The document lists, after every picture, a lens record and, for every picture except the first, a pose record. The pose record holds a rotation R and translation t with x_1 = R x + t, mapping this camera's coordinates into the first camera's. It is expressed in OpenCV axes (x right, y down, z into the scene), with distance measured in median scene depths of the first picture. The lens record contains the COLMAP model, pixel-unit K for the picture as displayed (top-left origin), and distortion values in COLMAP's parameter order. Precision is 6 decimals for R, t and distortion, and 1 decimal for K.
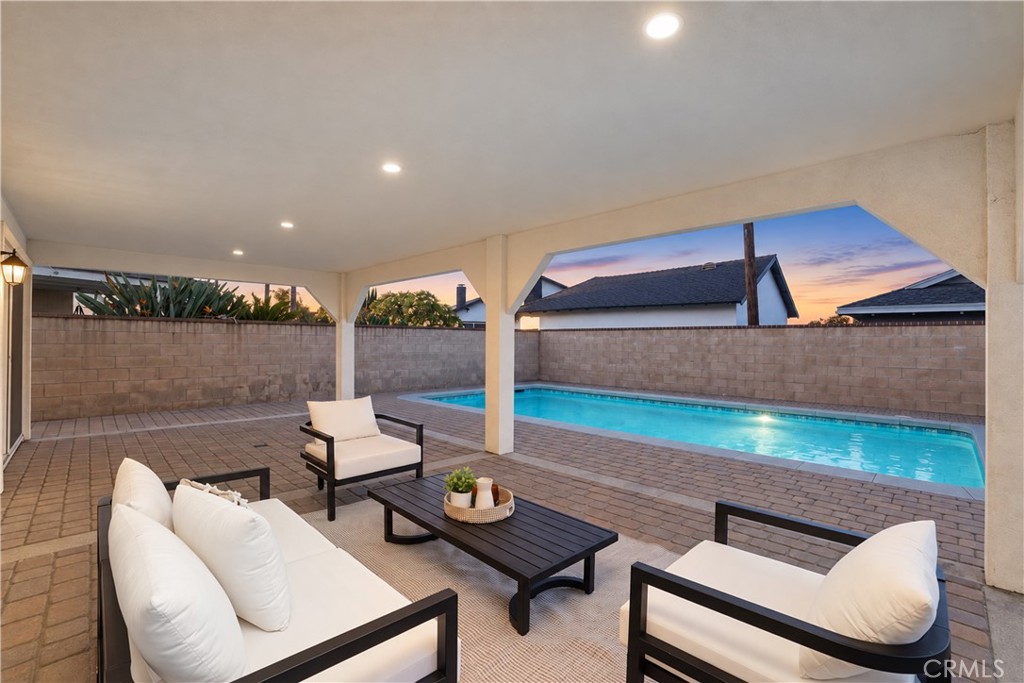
lens RADIAL K [[454.2, 0, 506.3], [0, 454.2, 341.3], [0, 0, 1]] dist [-0.032392, 0.002079]
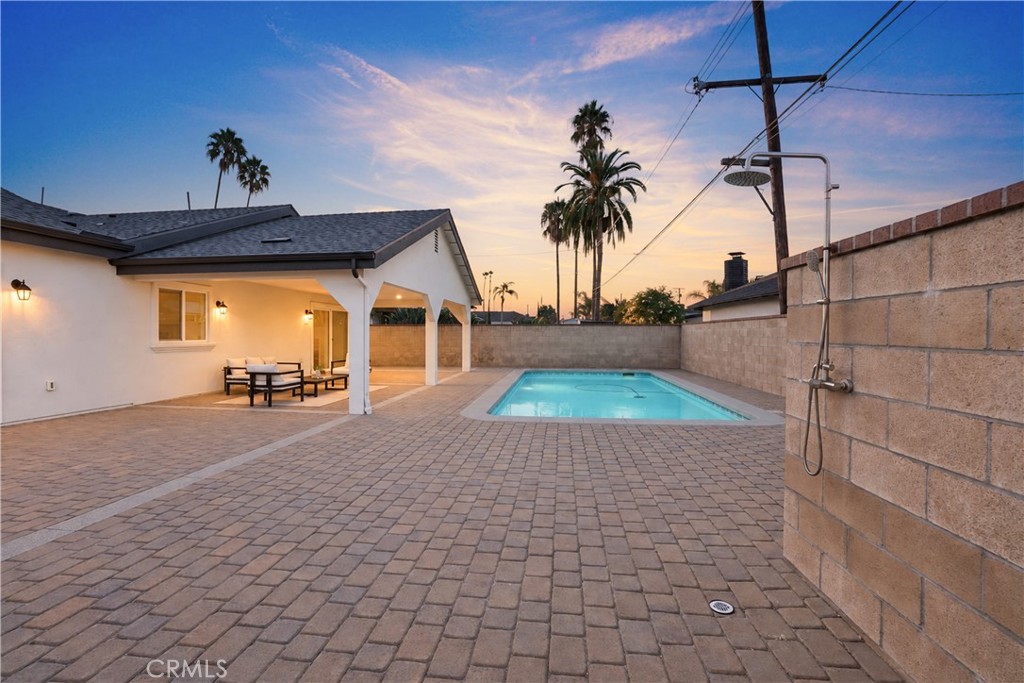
lens RADIAL K [[454.2, 0, 511.3], [0, 454.2, 343.5], [0, 0, 1]] dist [-0.032392, 0.002079]
pose [[0.650100, 0.010592, -0.759775, 0.972621], [0.002446, 0.999868, 0.016032, 0.006242], [0.759845, -0.012281, 0.649989, -0.066300]]
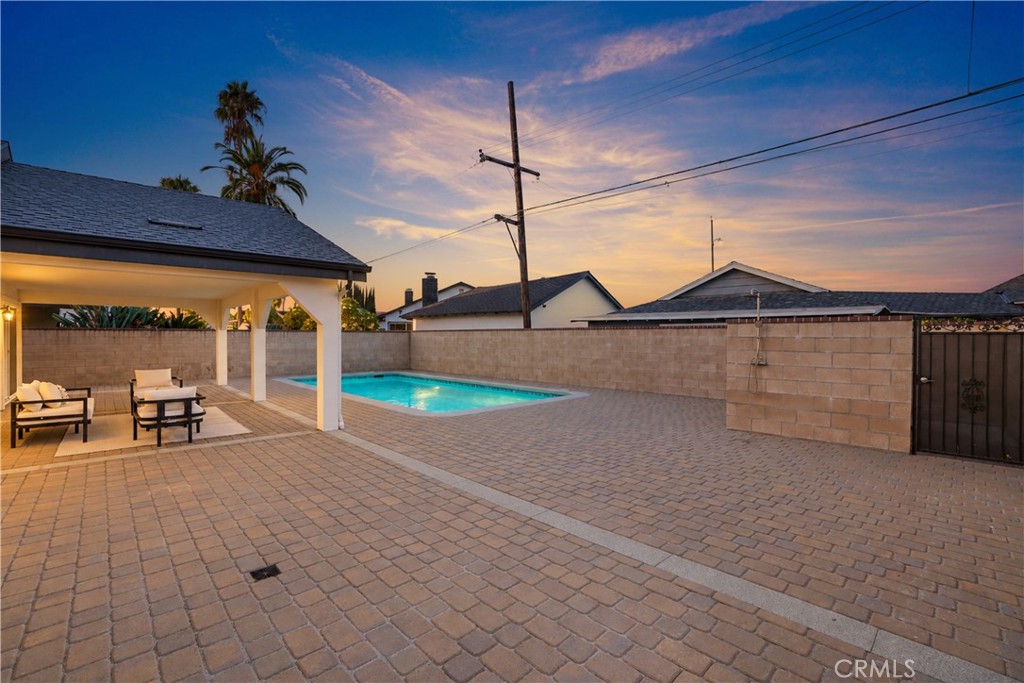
lens RADIAL K [[454.2, 0, 507.6], [0, 454.2, 339.4], [0, 0, 1]] dist [-0.032392, 0.002079]
pose [[0.999982, -0.004674, -0.003743, 0.539057], [0.004698, 0.999969, 0.006394, -0.011990], [0.003713, -0.006411, 0.999973, -0.472035]]
